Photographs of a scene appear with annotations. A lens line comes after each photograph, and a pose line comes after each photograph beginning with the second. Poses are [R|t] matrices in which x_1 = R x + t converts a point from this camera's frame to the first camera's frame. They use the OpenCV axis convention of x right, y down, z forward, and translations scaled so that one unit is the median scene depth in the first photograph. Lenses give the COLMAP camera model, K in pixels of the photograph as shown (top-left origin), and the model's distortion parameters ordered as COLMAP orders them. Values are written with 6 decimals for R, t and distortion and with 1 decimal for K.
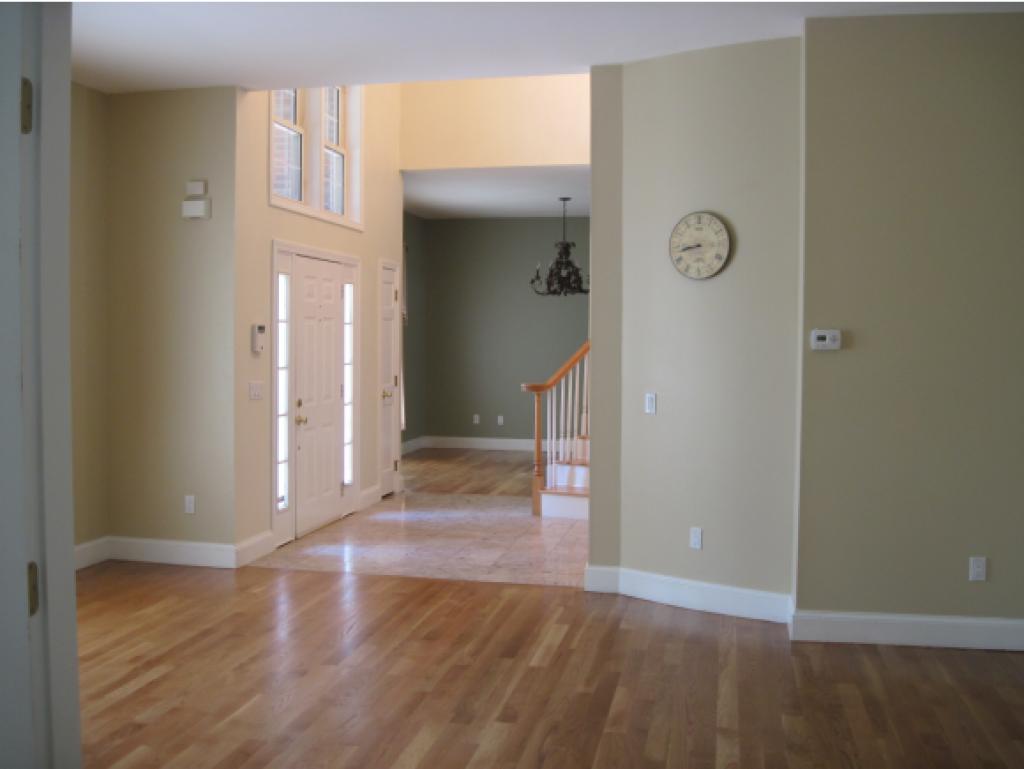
lens RADIAL K [[1040.9, 0, 512.0], [0, 1040.9, 384.5], [0, 0, 1]] dist [-0.005071, -0.006071]
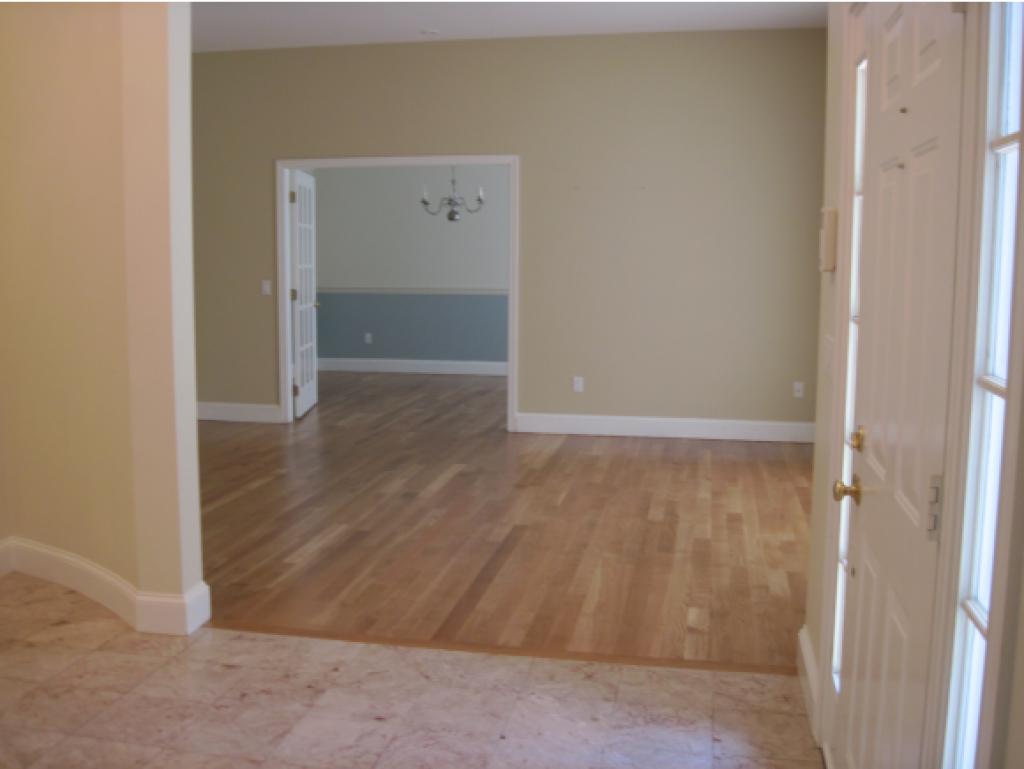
lens RADIAL K [[1040.9, 0, 512.0], [0, 1040.9, 384.5], [0, 0, 1]] dist [-0.005071, -0.006071]
pose [[-0.999737, -0.014180, -0.018000, -0.121413], [-0.017019, 0.985486, 0.168903, -0.072223], [0.015343, 0.169165, -0.985468, 1.801774]]
